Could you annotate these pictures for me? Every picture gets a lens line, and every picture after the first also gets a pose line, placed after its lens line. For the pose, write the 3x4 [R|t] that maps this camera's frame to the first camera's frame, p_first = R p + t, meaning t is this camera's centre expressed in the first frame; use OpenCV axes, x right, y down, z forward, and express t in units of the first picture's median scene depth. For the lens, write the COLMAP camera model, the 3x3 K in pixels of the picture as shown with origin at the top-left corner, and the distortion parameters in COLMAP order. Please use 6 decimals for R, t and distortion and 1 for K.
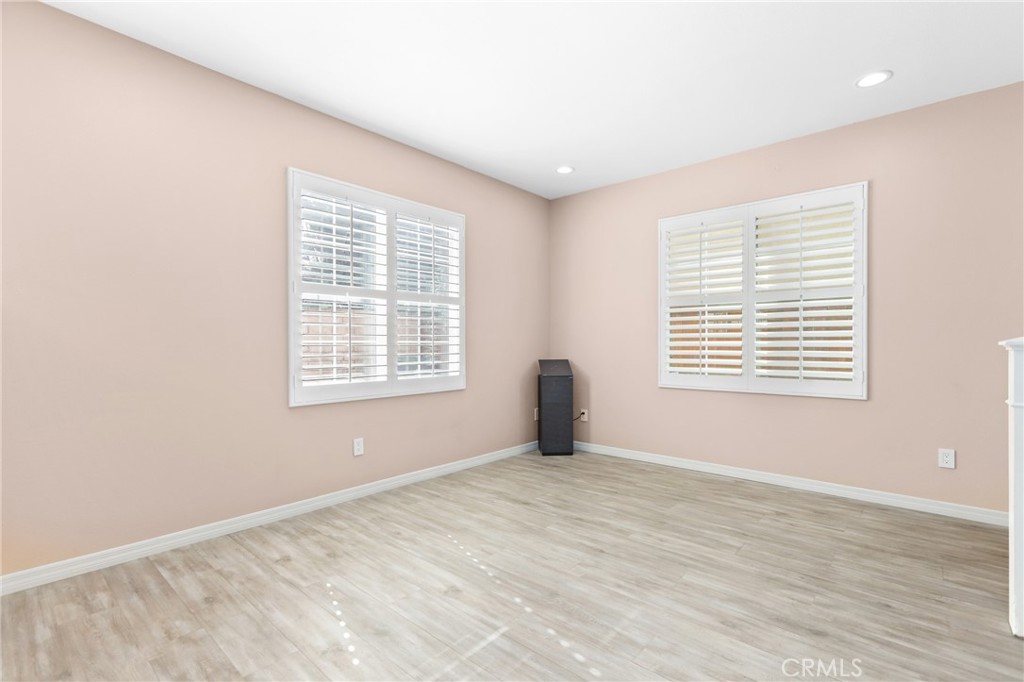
lens RADIAL K [[468.3, 0, 516.6], [0, 468.3, 345.3], [0, 0, 1]] dist [-0.000263, 0.000816]
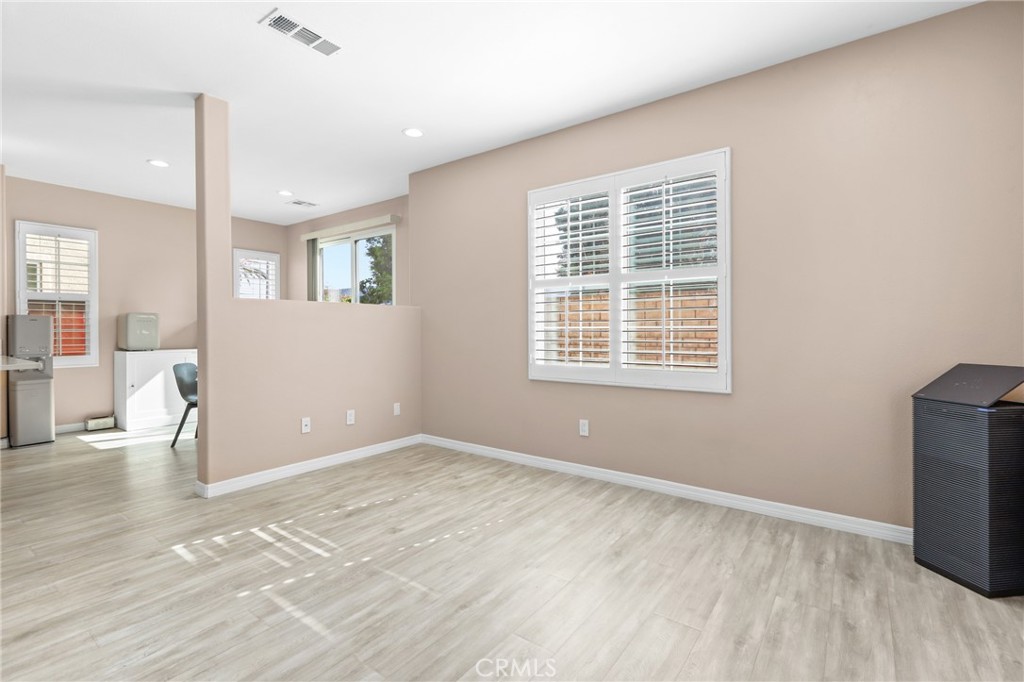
lens RADIAL K [[468.3, 0, 509.4], [0, 468.3, 328.9], [0, 0, 1]] dist [-0.000263, 0.000816]
pose [[0.071718, 0.000939, -0.997425, 0.811518], [-0.000610, 0.999999, 0.000897, -0.006306], [0.997425, 0.000544, 0.071718, 0.883047]]
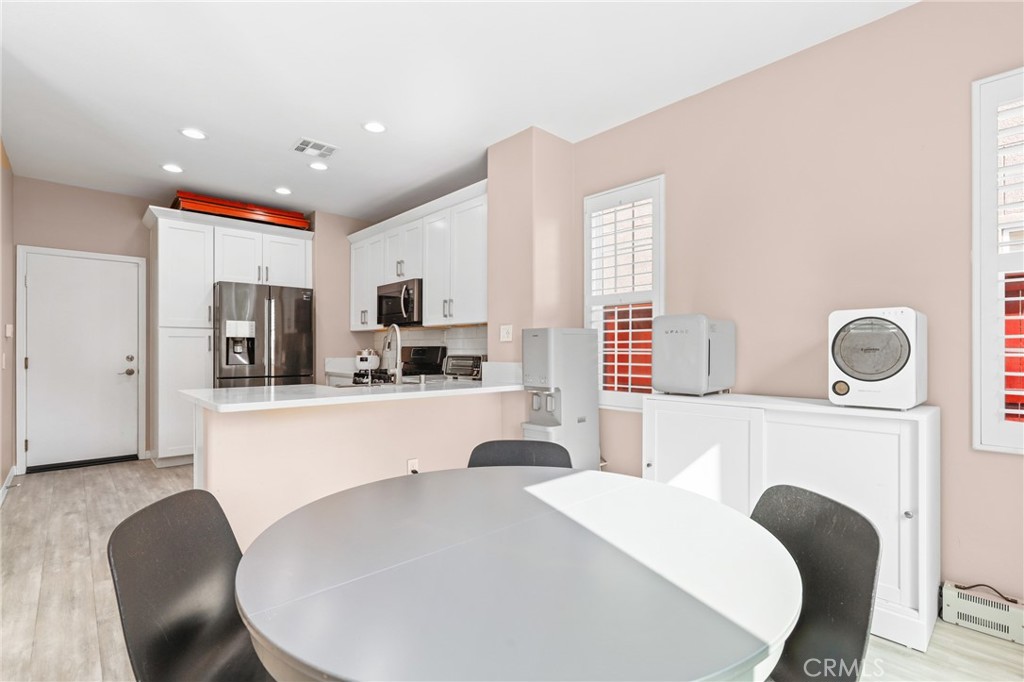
lens RADIAL K [[487.0, 0, 508.1], [0, 487.0, 349.5], [0, 0, 1]] dist [0.004624, 0.000412]
pose [[-0.992221, -0.000215, 0.124489, -0.910204], [-0.000087, 0.999999, 0.001033, -0.003556], [-0.124489, 0.001014, -0.992220, 0.516080]]
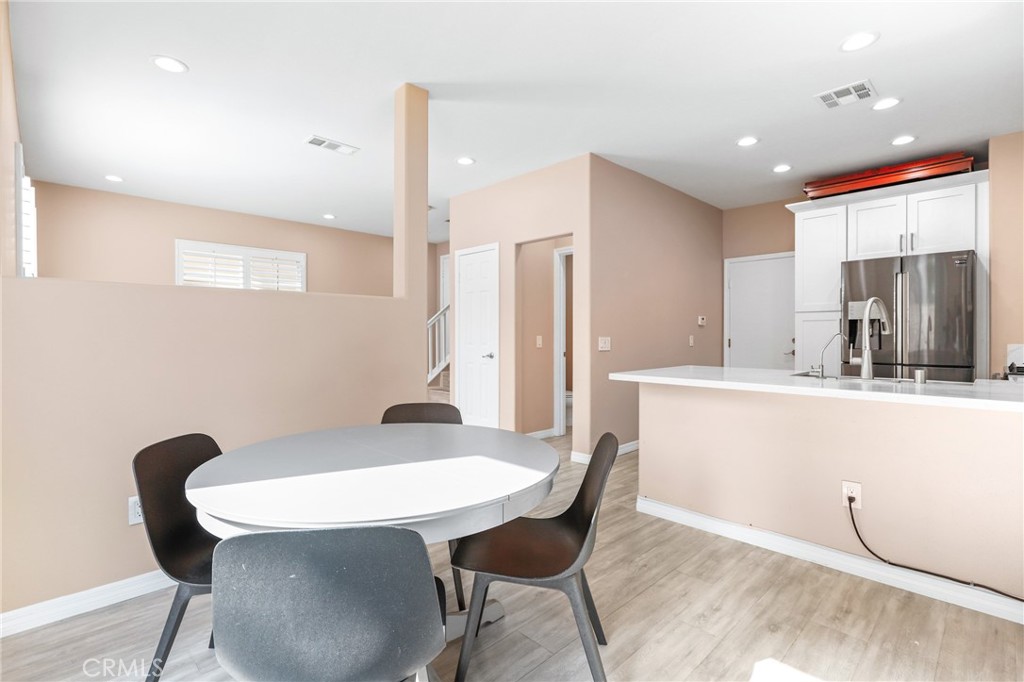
lens RADIAL K [[487.0, 0, 512.7], [0, 487.0, 337.9], [0, 0, 1]] dist [0.004624, 0.000412]
pose [[0.080669, -0.005909, 0.996723, -1.400562], [0.004367, 0.999975, 0.005575, 0.001933], [-0.996731, 0.003903, 0.080692, -0.042504]]
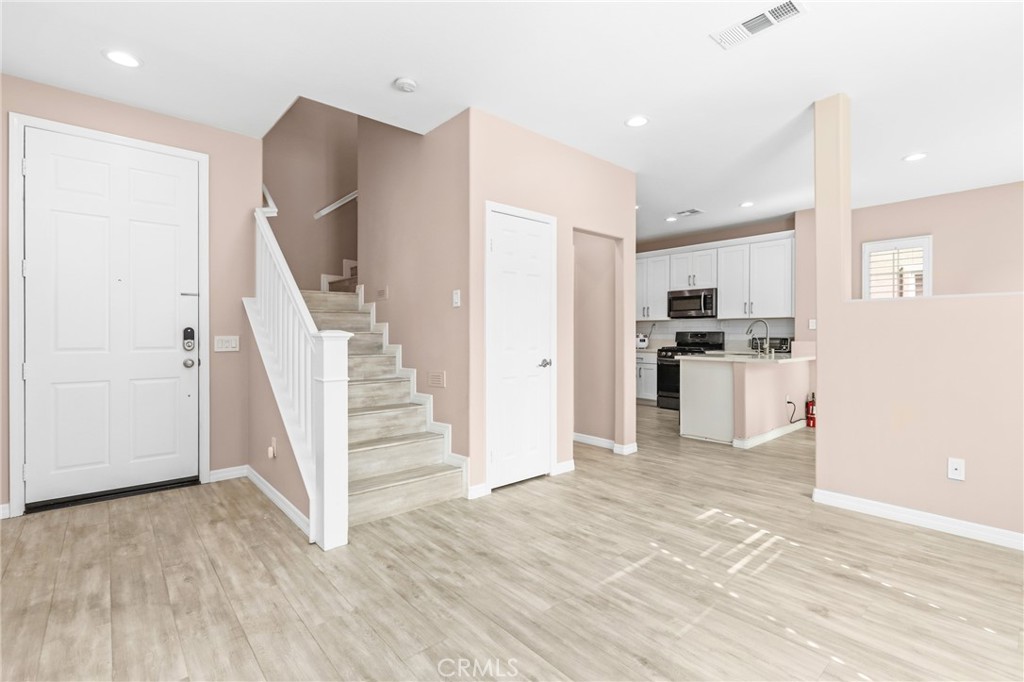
lens RADIAL K [[468.3, 0, 514.0], [0, 468.3, 338.6], [0, 0, 1]] dist [-0.000263, 0.000816]
pose [[-0.990686, -0.002363, 0.136143, 0.235164], [-0.000654, 0.999920, 0.012593, -0.006885], [-0.136162, 0.012386, -0.990609, 1.430330]]
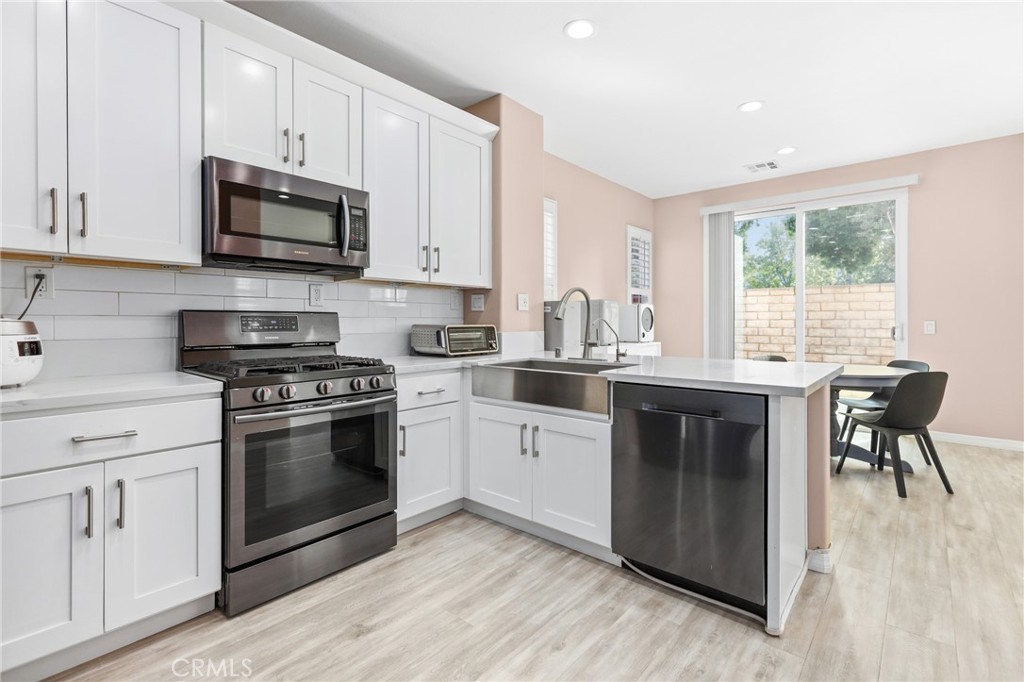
lens RADIAL K [[468.3, 0, 520.7], [0, 468.3, 323.9], [0, 0, 1]] dist [-0.000263, 0.000816]
pose [[0.001203, 0.004255, -0.999990, 0.413482], [-0.000353, 0.999991, 0.004254, 0.005795], [0.999999, 0.000348, 0.001205, -0.707361]]
